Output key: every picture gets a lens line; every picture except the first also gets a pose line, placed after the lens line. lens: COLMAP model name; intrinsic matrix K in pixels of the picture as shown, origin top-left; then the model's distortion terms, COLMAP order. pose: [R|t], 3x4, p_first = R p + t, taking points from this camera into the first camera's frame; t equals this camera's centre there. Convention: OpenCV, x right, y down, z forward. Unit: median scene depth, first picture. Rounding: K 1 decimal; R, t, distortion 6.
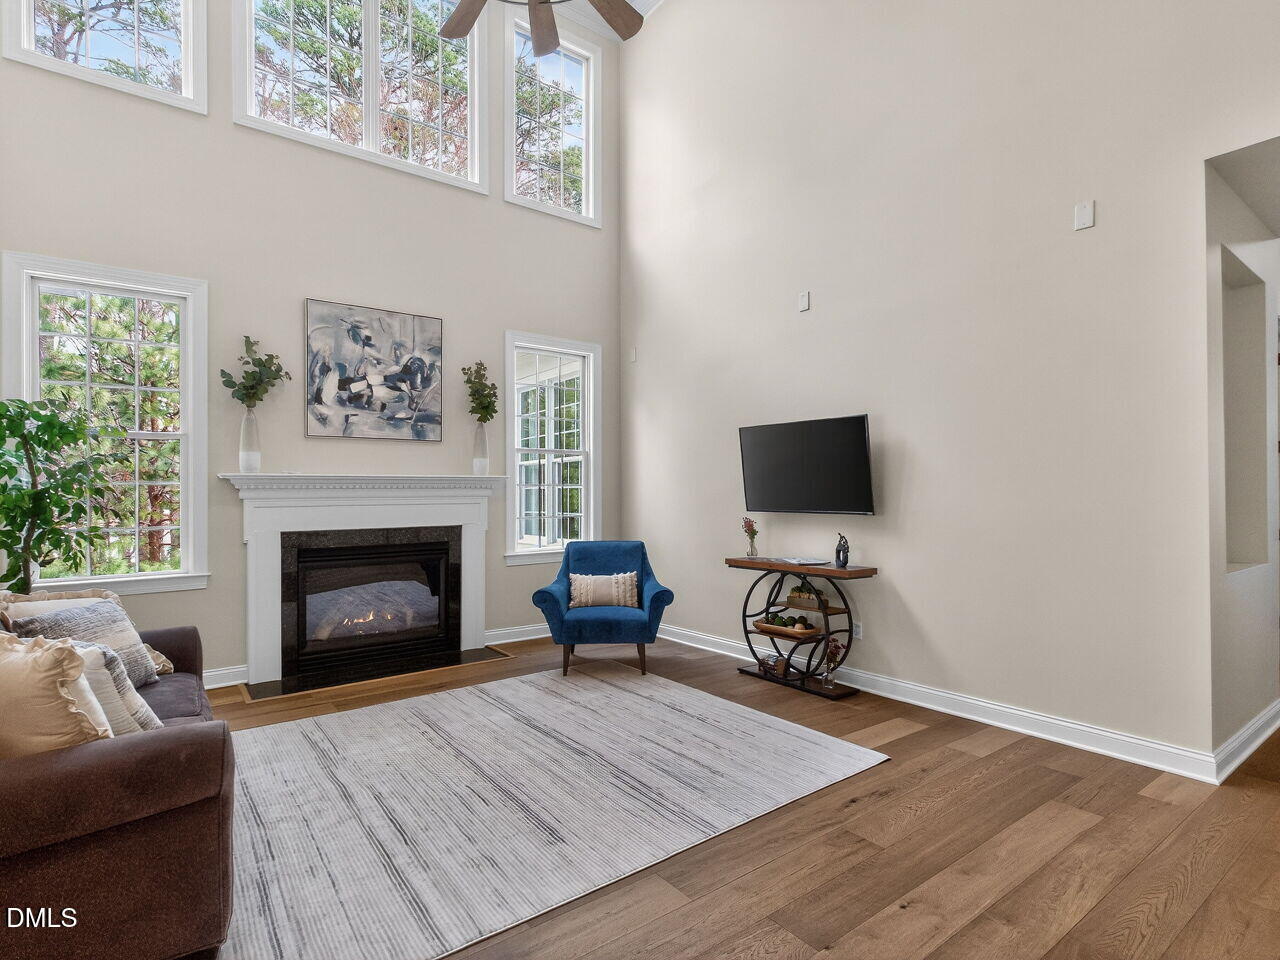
lens RADIAL K [[661.5, 0, 637.0], [0, 661.5, 491.9], [0, 0, 1]] dist [-0.005845, 0.000519]
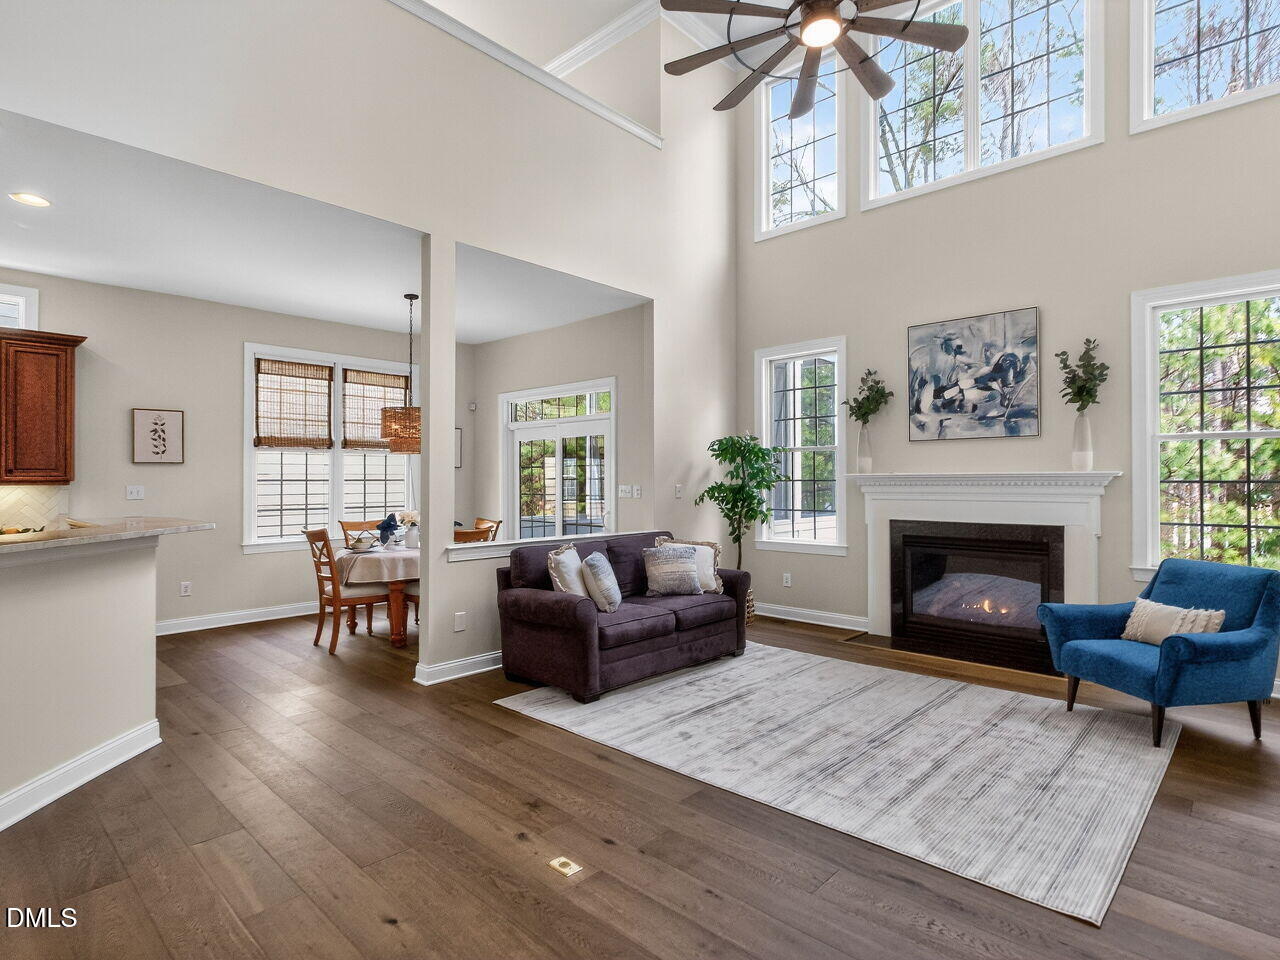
lens RADIAL K [[687.8, 0, 639.6], [0, 687.8, 476.6], [0, 0, 1]] dist [0.005338, 0.000119]
pose [[0.166635, -0.001362, -0.986018, 0.622655], [0.002750, 0.999996, -0.000917, -0.019870], [0.986015, -0.002559, 0.166638, 0.292641]]
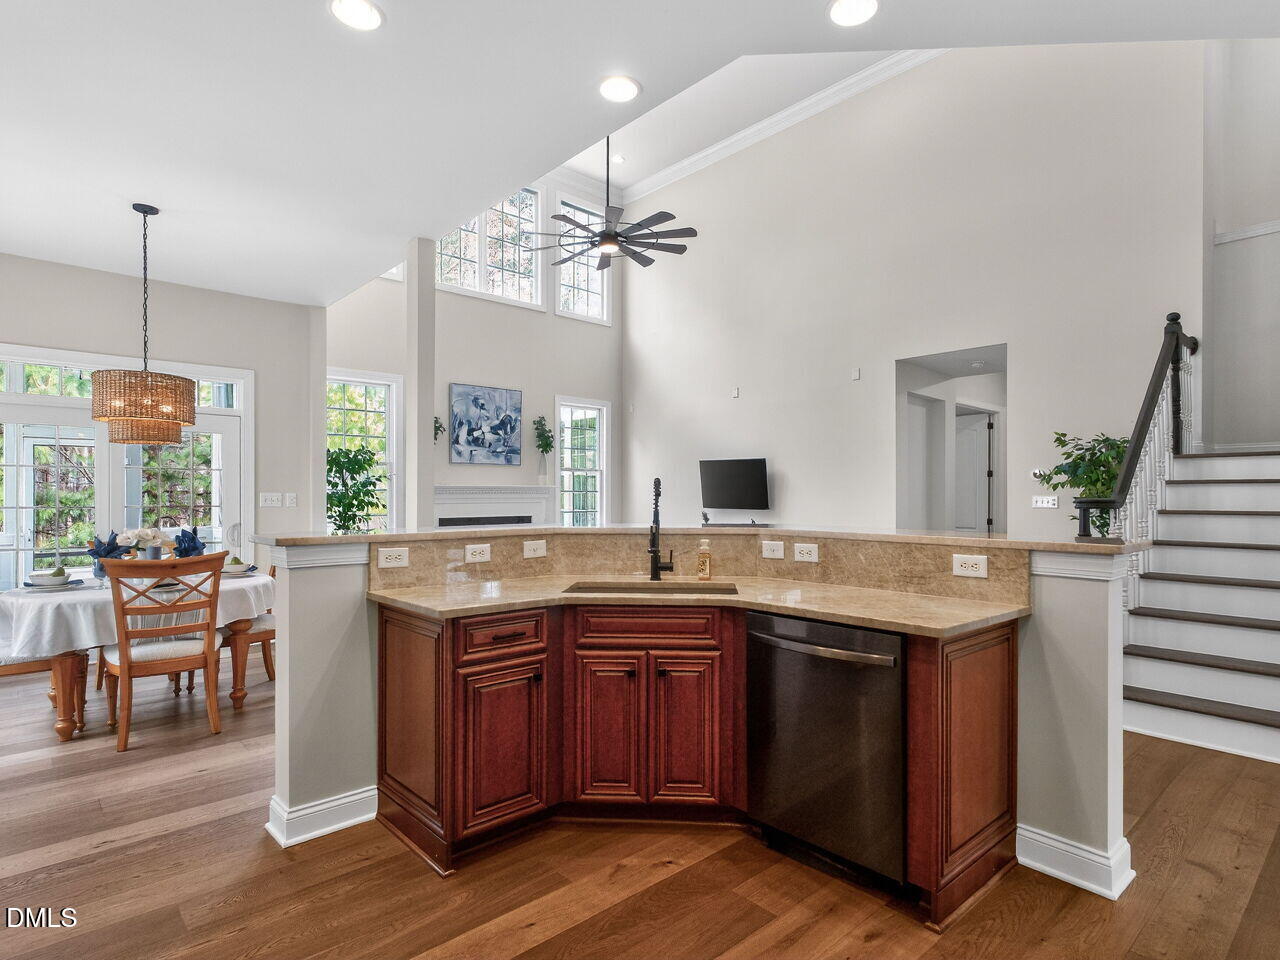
lens RADIAL K [[687.8, 0, 646.7], [0, 687.8, 489.2], [0, 0, 1]] dist [0.005338, 0.000119]
pose [[0.995239, 0.004916, 0.097340, -0.160210], [-0.004696, 0.999986, -0.002486, -0.014311], [-0.097351, 0.002017, 0.995248, -0.790658]]
